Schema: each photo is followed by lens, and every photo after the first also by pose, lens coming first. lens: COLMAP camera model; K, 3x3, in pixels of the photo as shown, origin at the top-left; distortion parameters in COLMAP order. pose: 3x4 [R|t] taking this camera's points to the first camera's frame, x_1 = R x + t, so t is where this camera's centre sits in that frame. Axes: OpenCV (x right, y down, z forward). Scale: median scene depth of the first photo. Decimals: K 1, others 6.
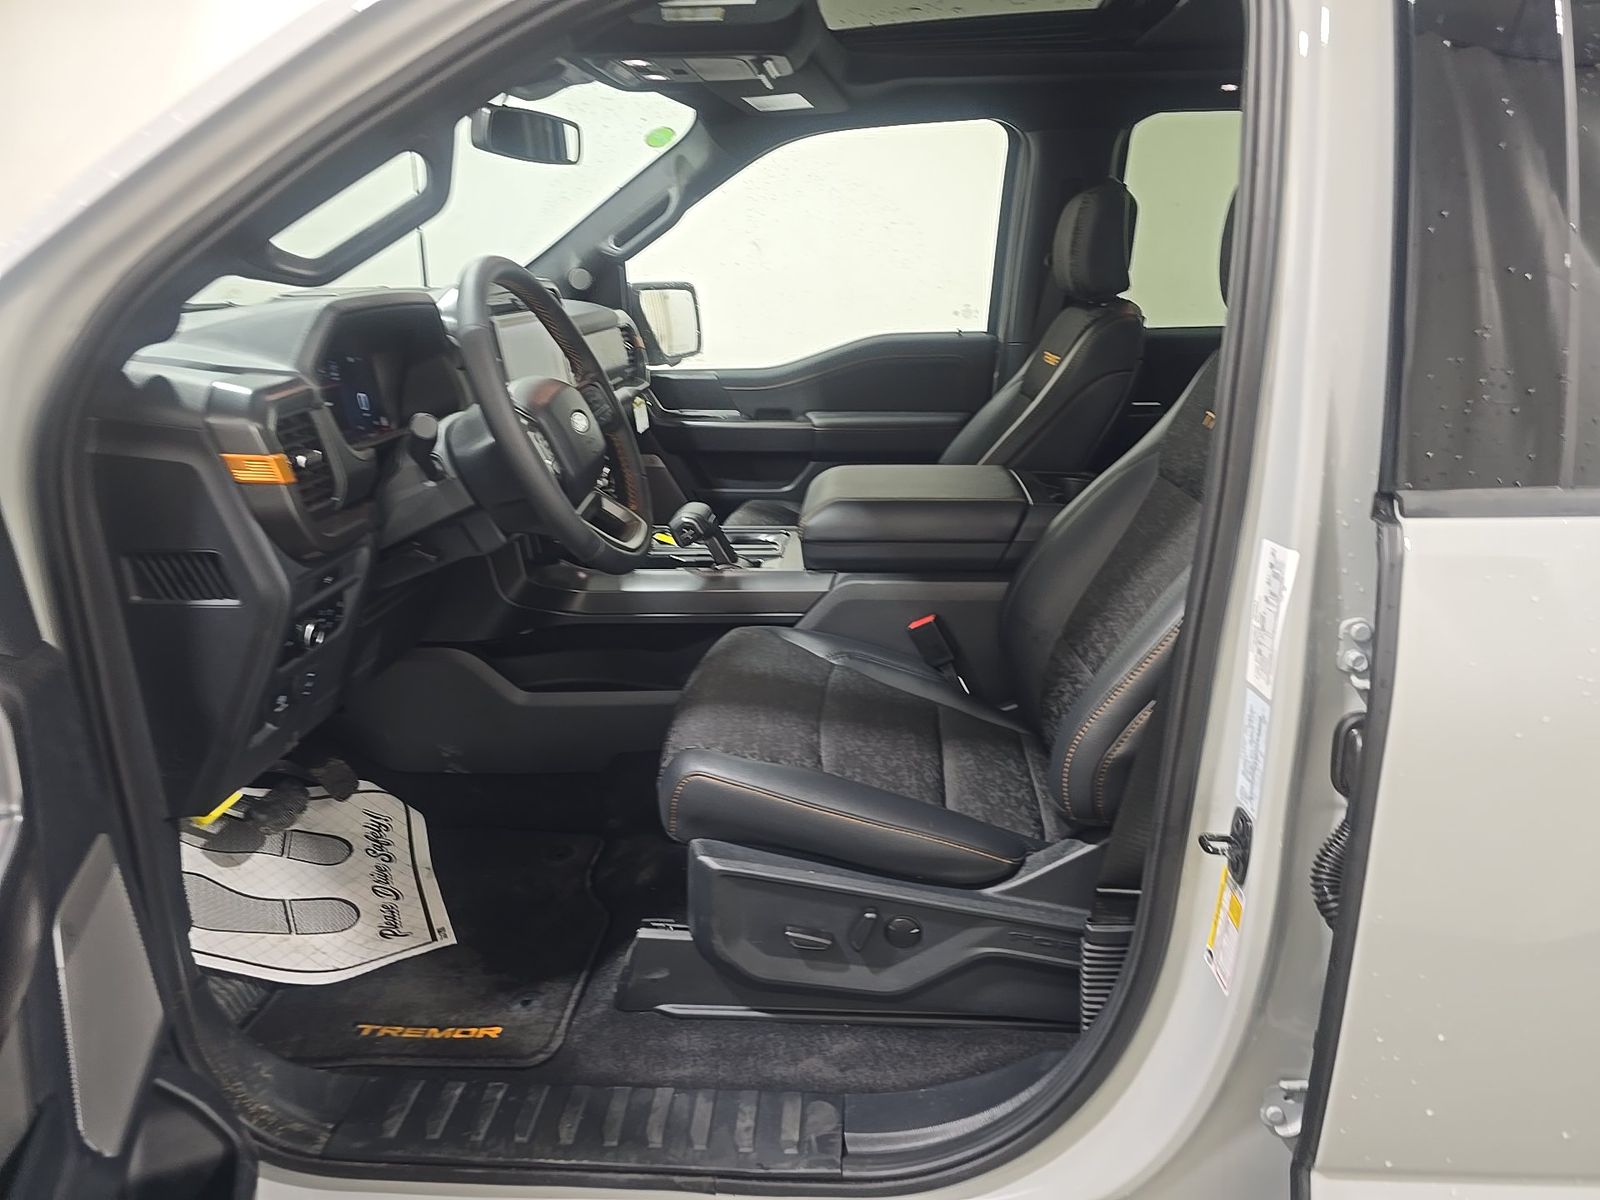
lens RADIAL K [[1071.6, 0, 811.6], [0, 1071.6, 603.6], [0, 0, 1]] dist [0.054123, -0.049562]
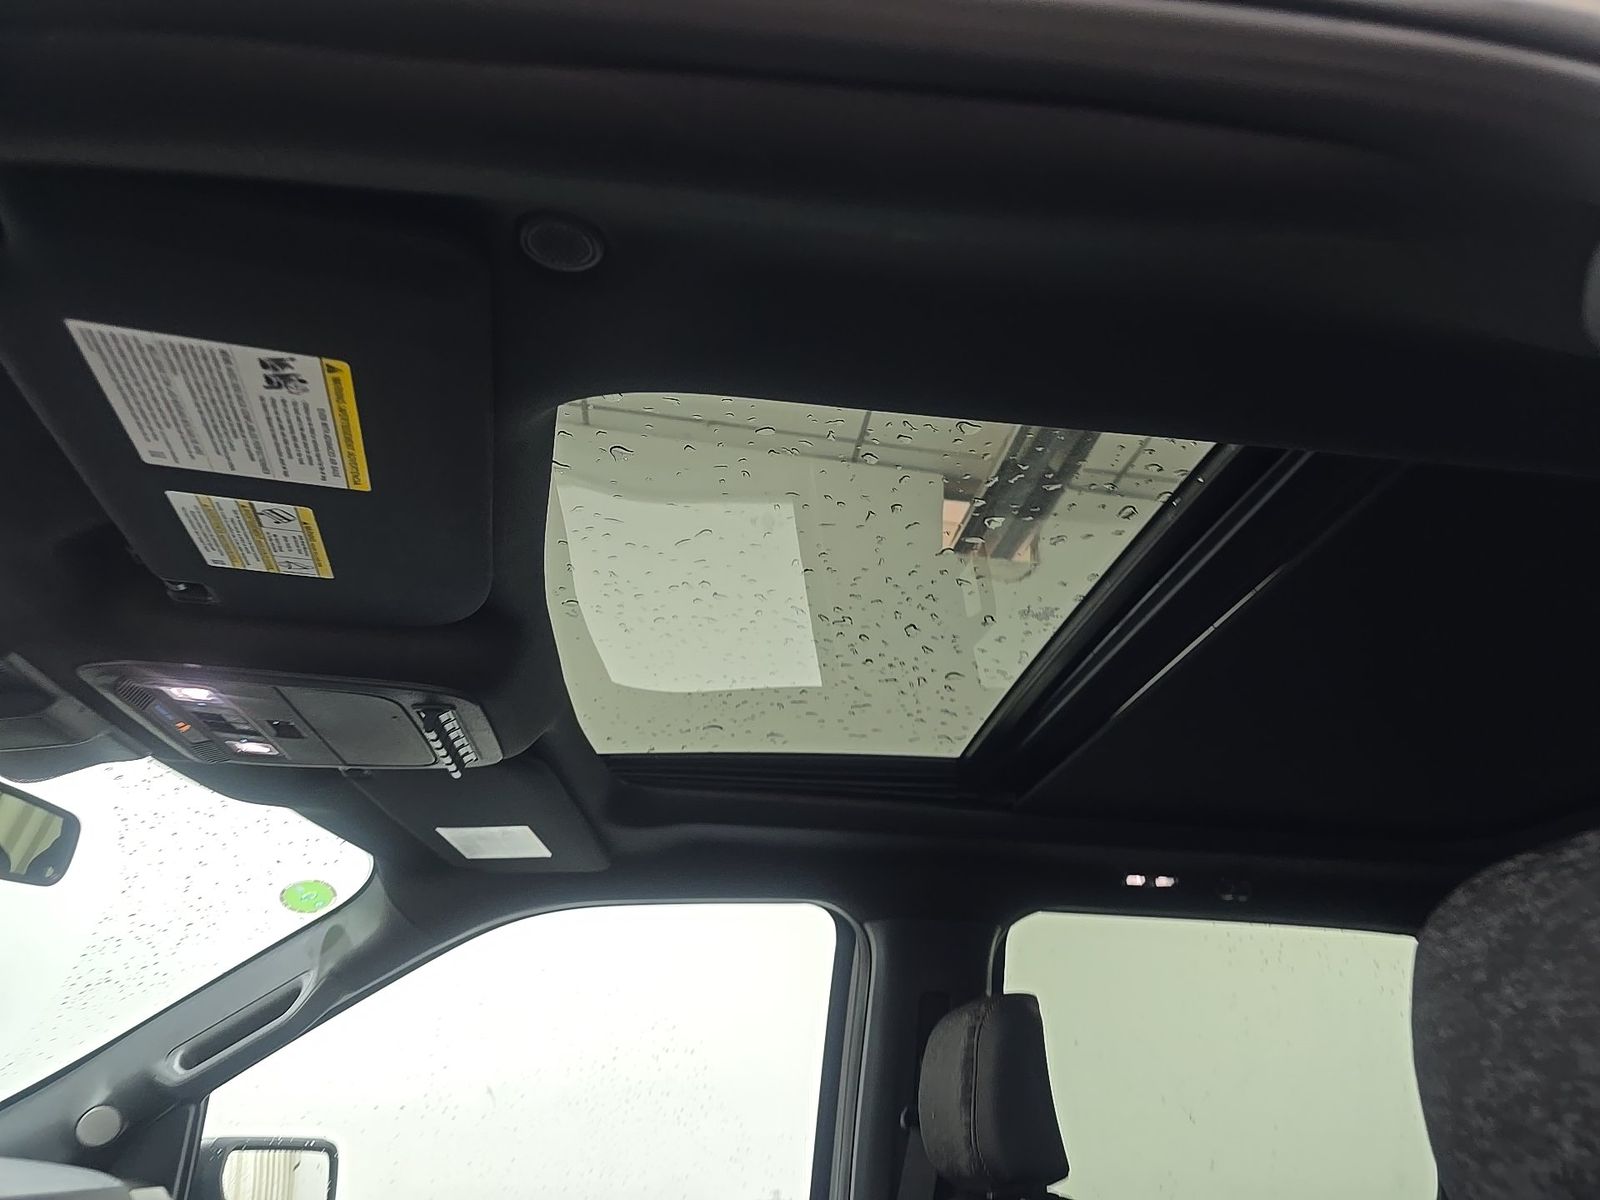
lens RADIAL K [[1064.5, 0, 860.2], [0, 1064.5, 600.2], [0, 0, 1]] dist [0.040262, -0.038110]
pose [[0.973906, 0.127123, 0.188008, 0.037312], [0.038165, 0.724871, -0.687827, -0.108345], [-0.223720, 0.677054, 0.701104, 0.363373]]
